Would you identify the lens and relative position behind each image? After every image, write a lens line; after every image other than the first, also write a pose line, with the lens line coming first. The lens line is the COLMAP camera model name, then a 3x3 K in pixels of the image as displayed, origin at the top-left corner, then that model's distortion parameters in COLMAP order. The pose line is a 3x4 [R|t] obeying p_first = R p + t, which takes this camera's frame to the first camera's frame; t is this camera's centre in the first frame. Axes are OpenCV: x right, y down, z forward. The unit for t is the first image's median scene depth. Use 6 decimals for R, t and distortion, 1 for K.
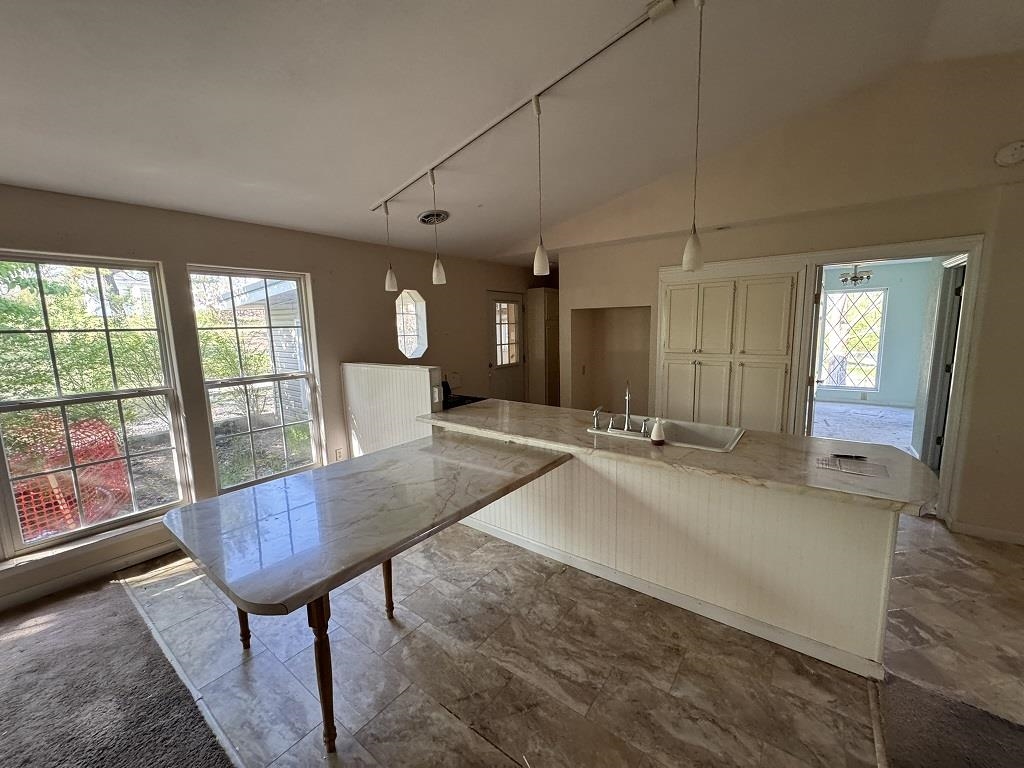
lens RADIAL K [[406.6, 0, 511.4], [0, 406.6, 382.9], [0, 0, 1]] dist [-0.009631, -0.000072]
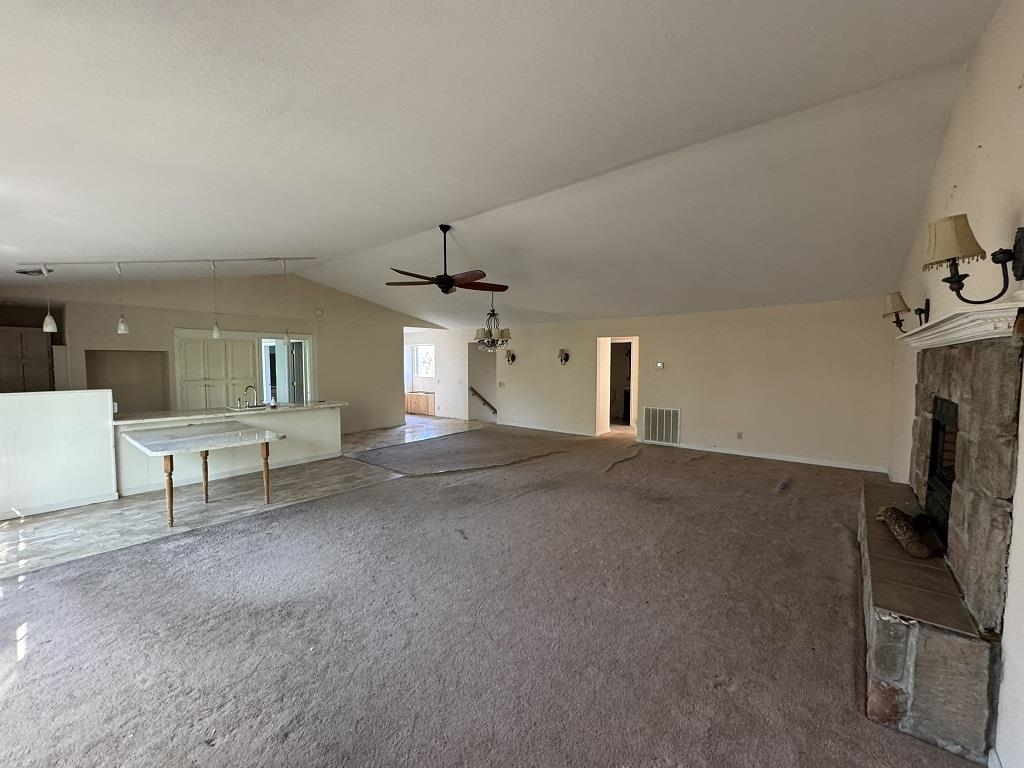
lens RADIAL K [[406.6, 0, 511.4], [0, 406.6, 382.9], [0, 0, 1]] dist [-0.009631, -0.000072]
pose [[0.043707, -0.029782, 0.998600, -2.088965], [0.144454, 0.989240, 0.023181, 0.150137], [-0.988546, 0.143239, 0.047539, -0.641367]]
